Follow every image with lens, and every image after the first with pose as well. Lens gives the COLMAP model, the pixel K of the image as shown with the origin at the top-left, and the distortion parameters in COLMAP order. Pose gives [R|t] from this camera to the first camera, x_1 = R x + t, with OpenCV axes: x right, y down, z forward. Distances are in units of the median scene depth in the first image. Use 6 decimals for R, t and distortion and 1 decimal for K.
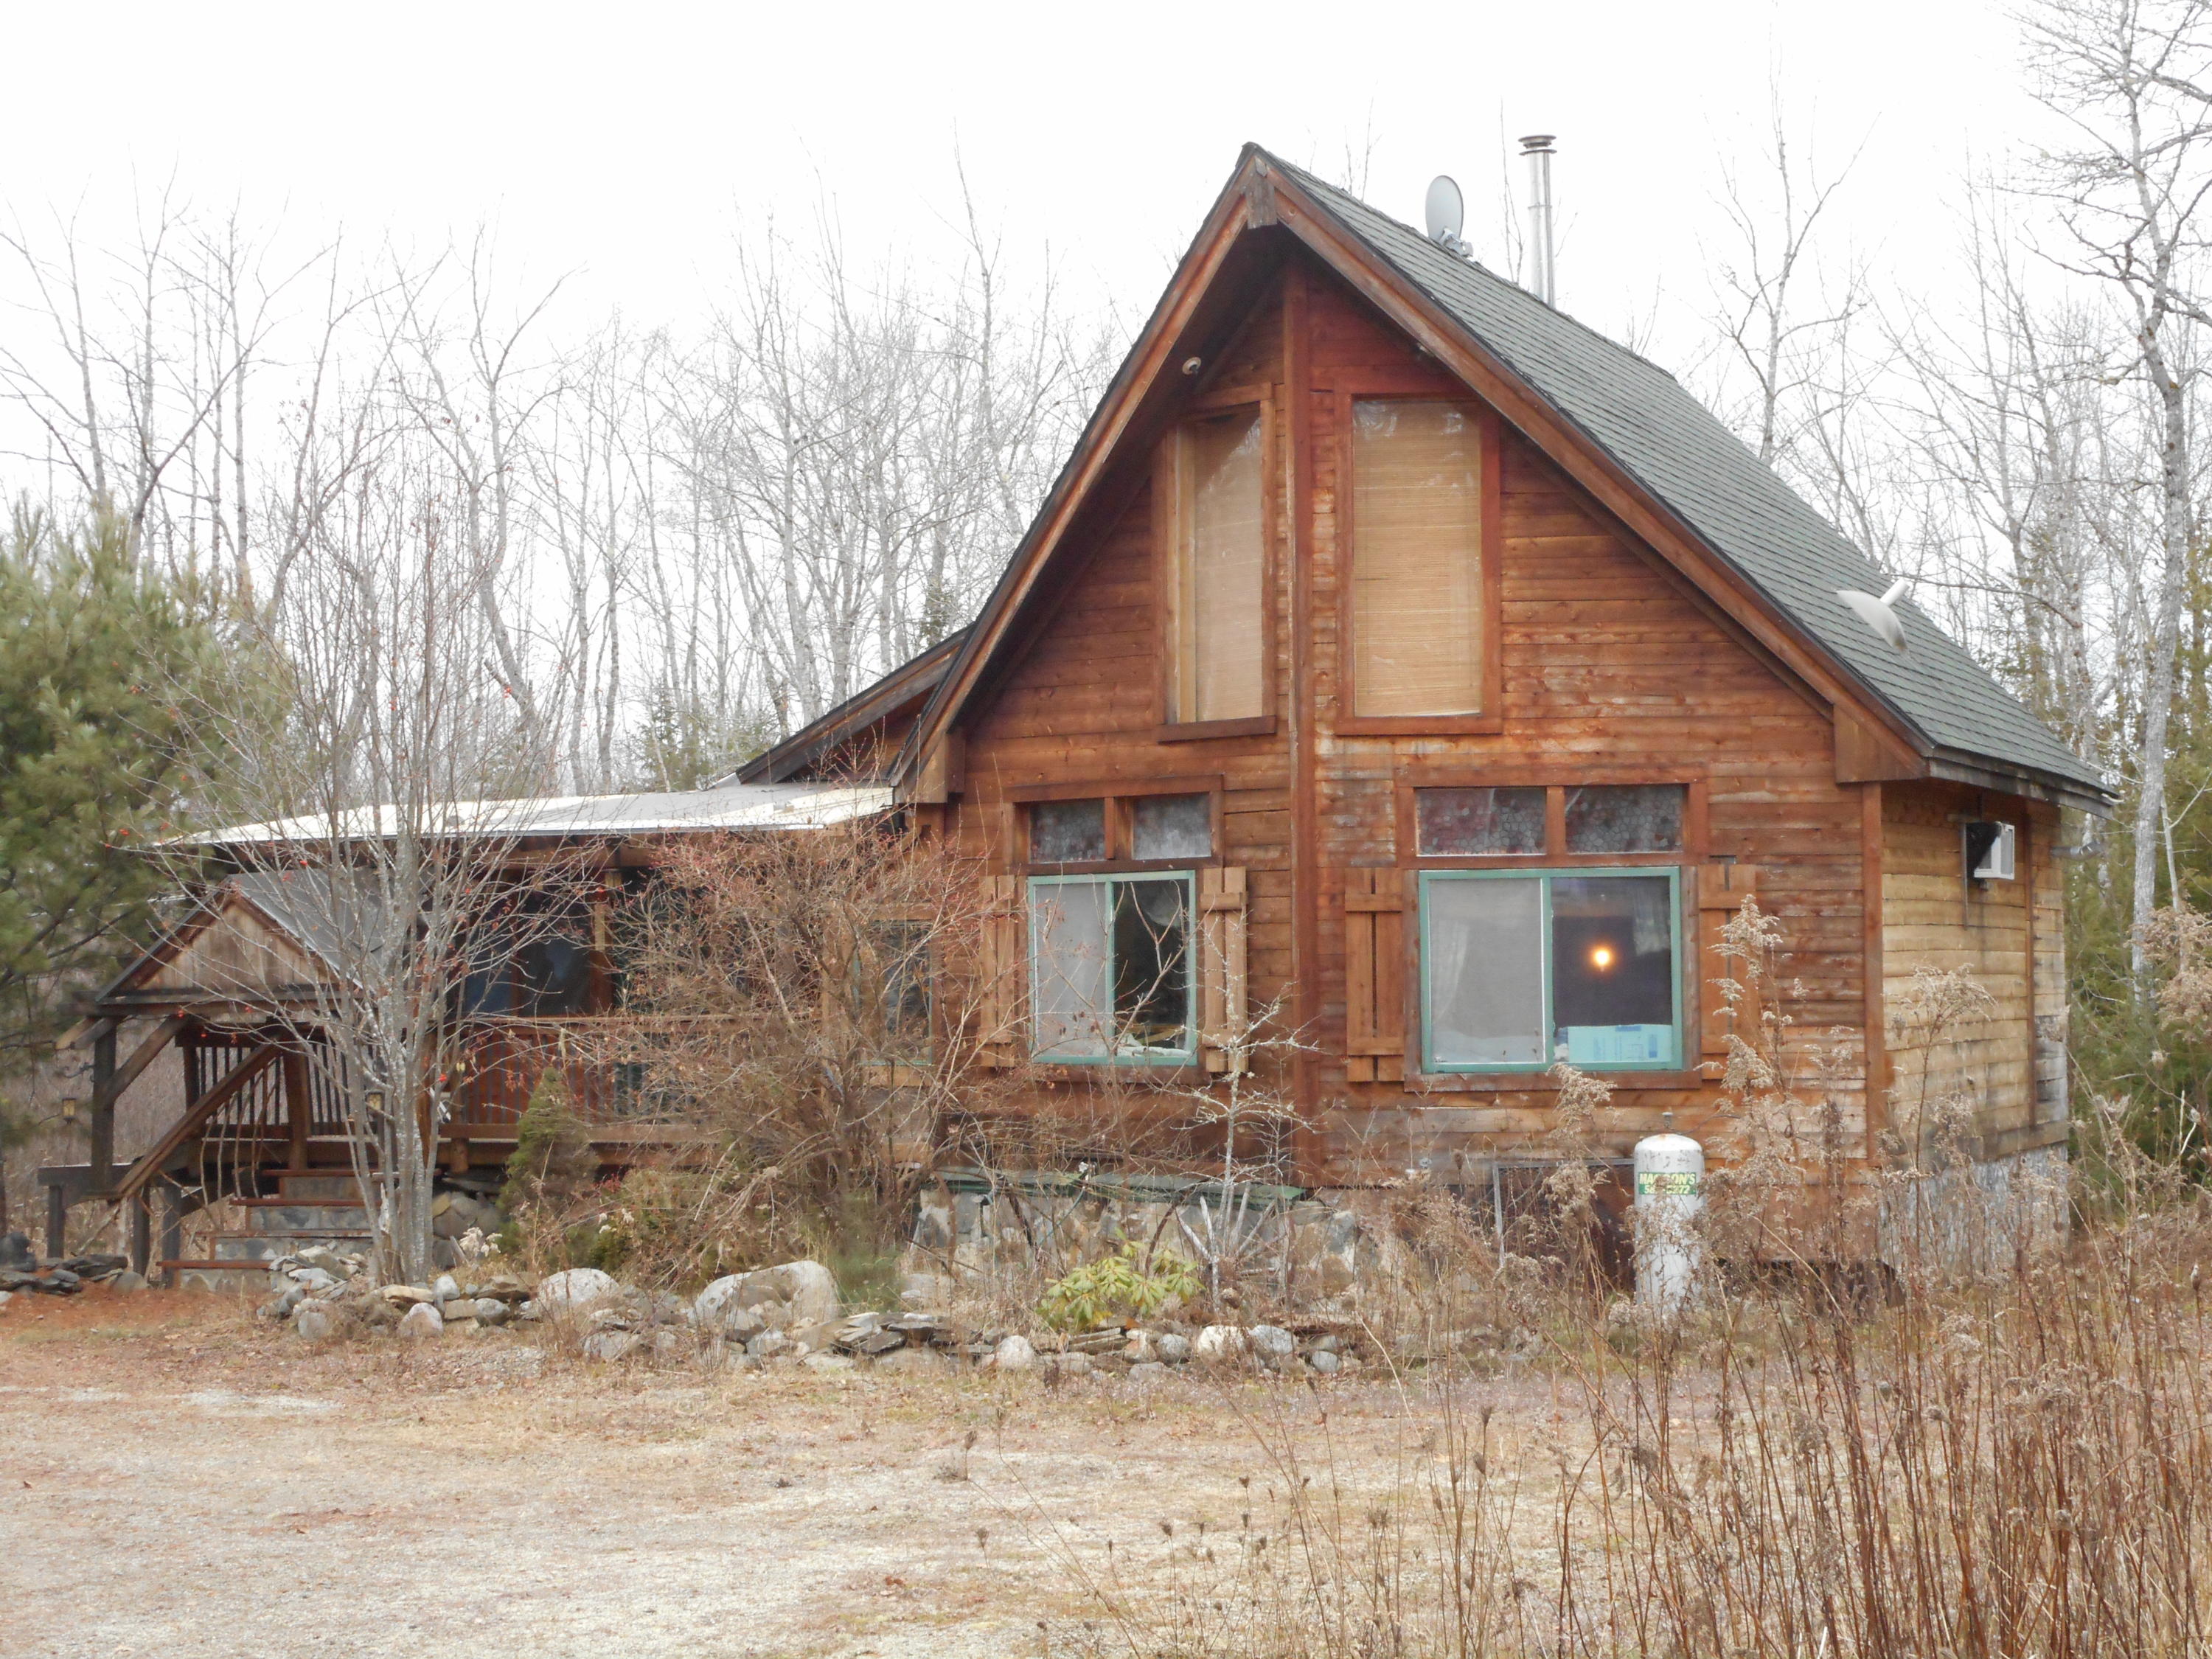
lens RADIAL K [[3800.6, 0, 1106.0], [0, 3800.6, 829.5], [0, 0, 1]] dist [0.003187, -0.017226]
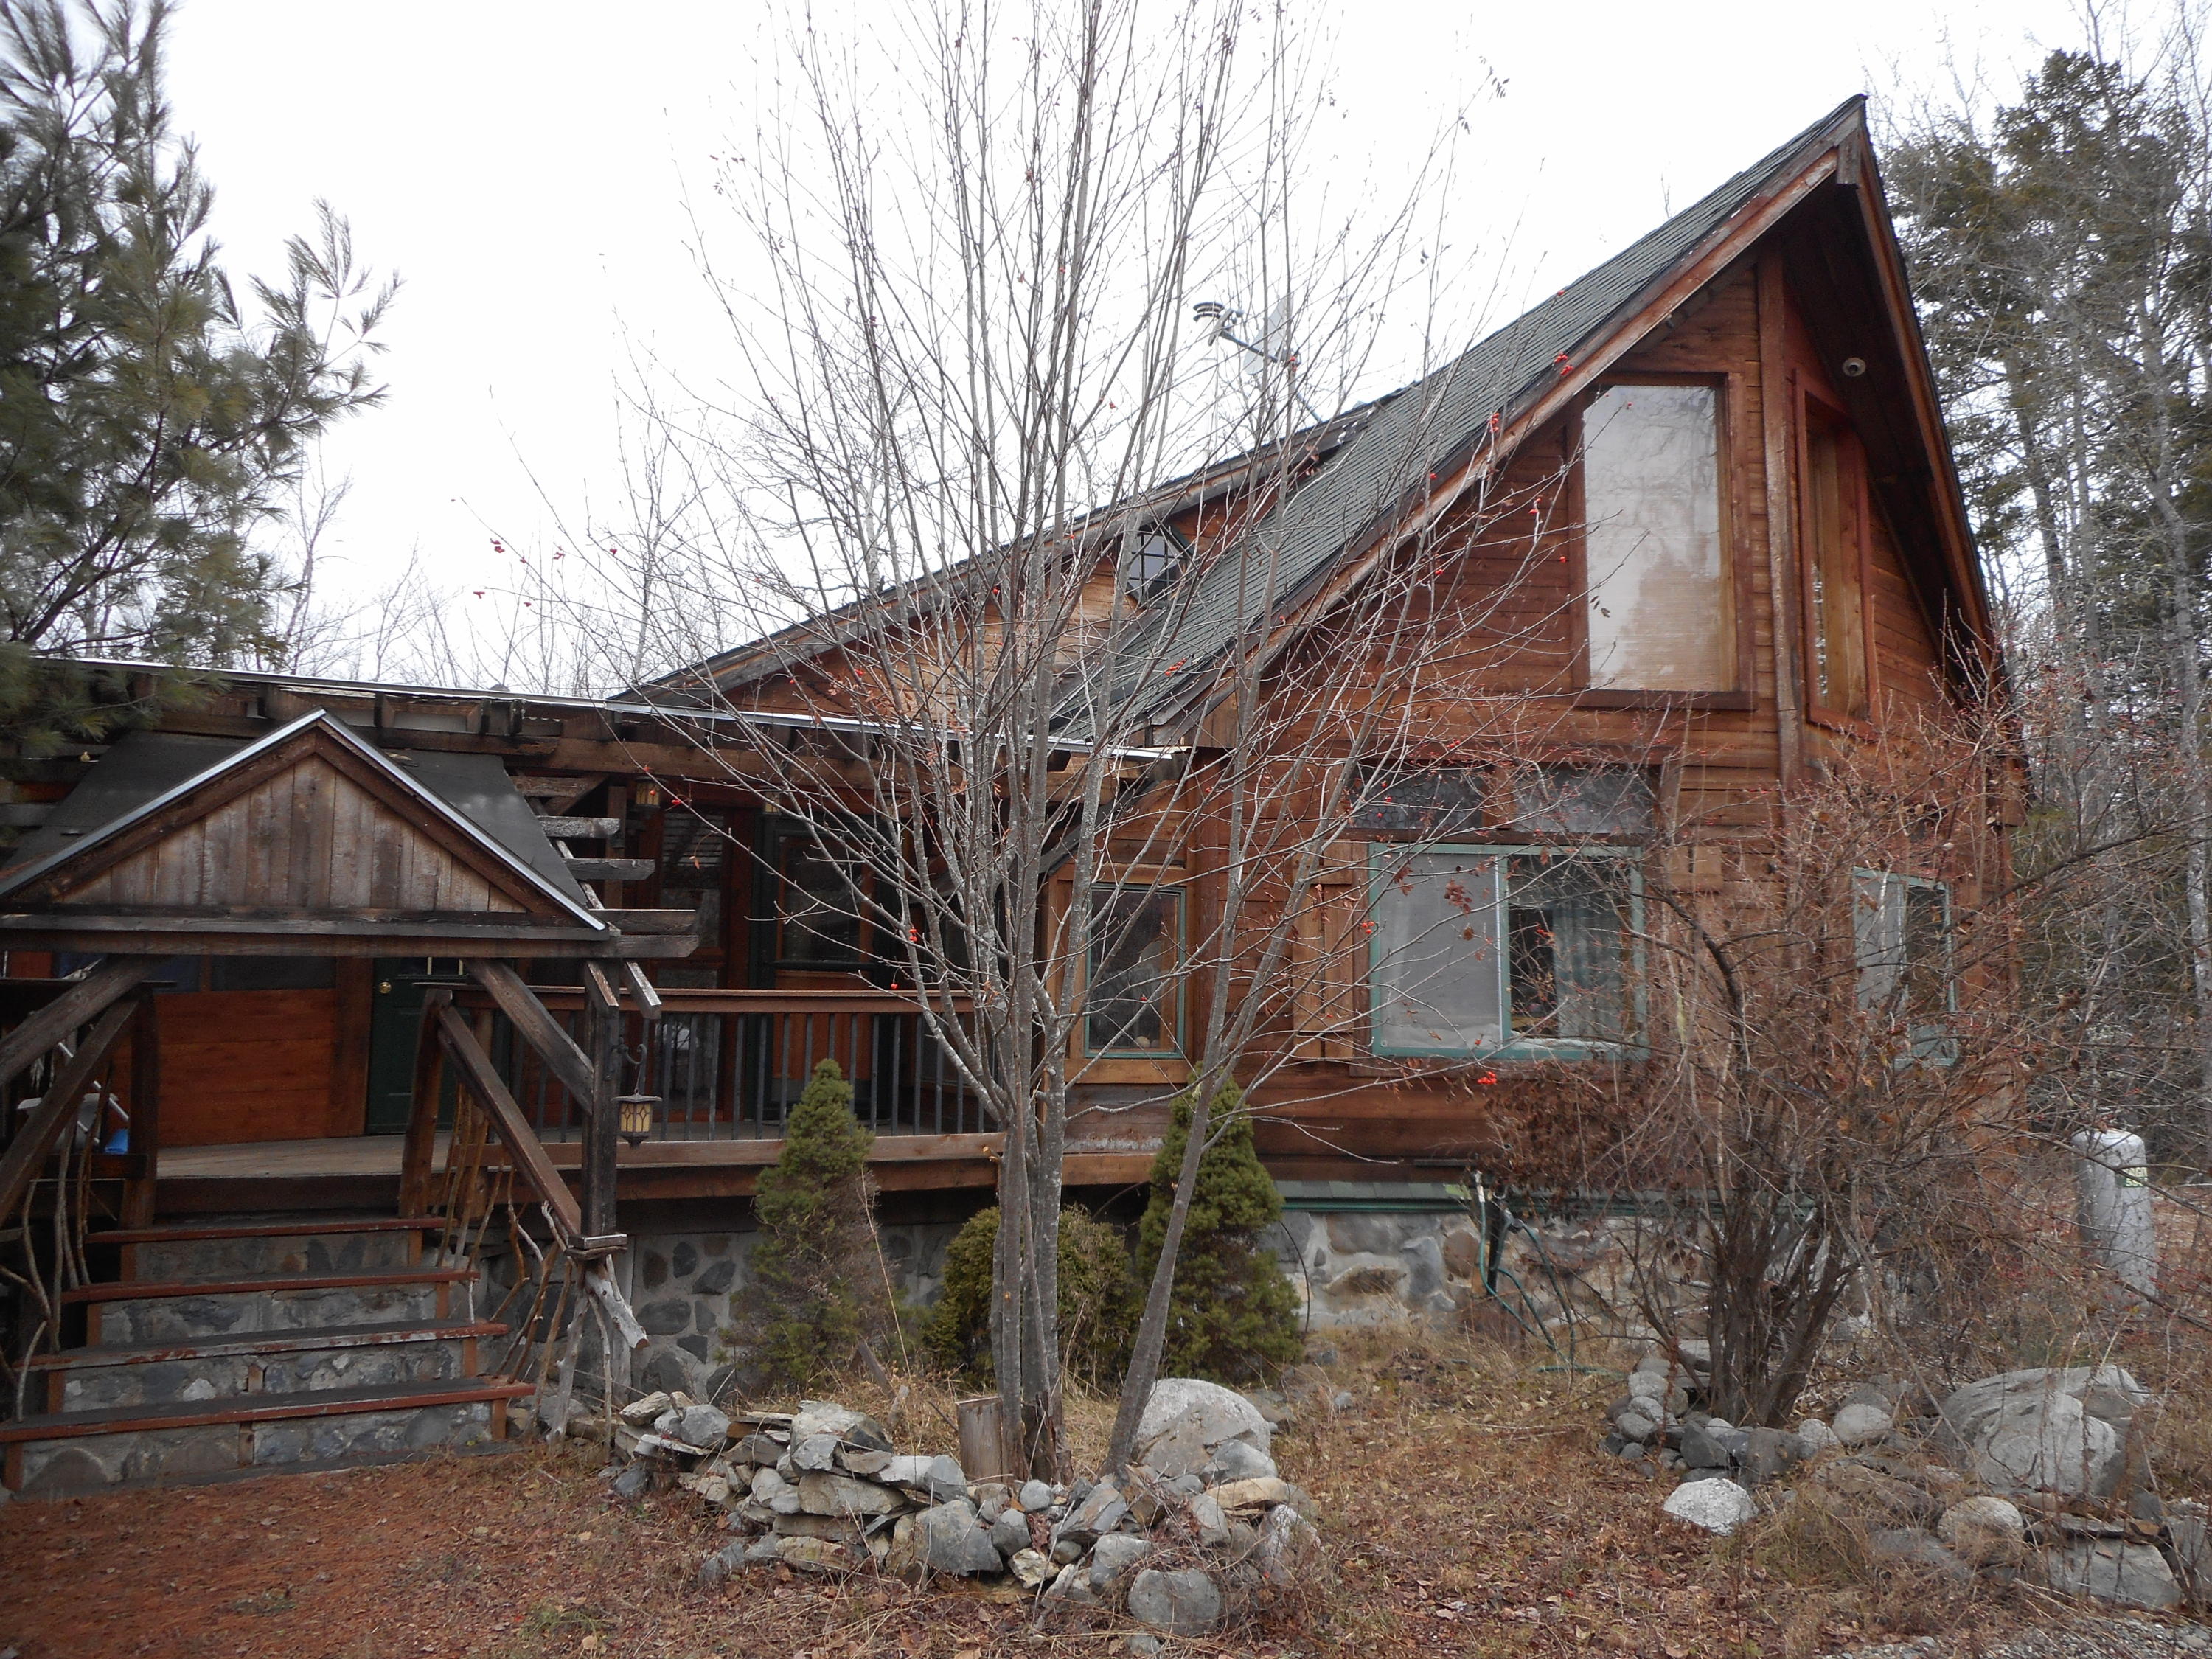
lens RADIAL K [[1711.2, 0, 1106.0], [0, 1711.2, 829.5], [0, 0, 1]] dist [-0.001478, -0.000166]
pose [[0.657170, 0.103489, 0.746604, -0.339745], [-0.054189, 0.994453, -0.090146, 0.046146], [-0.751792, 0.018784, 0.659133, 0.752379]]
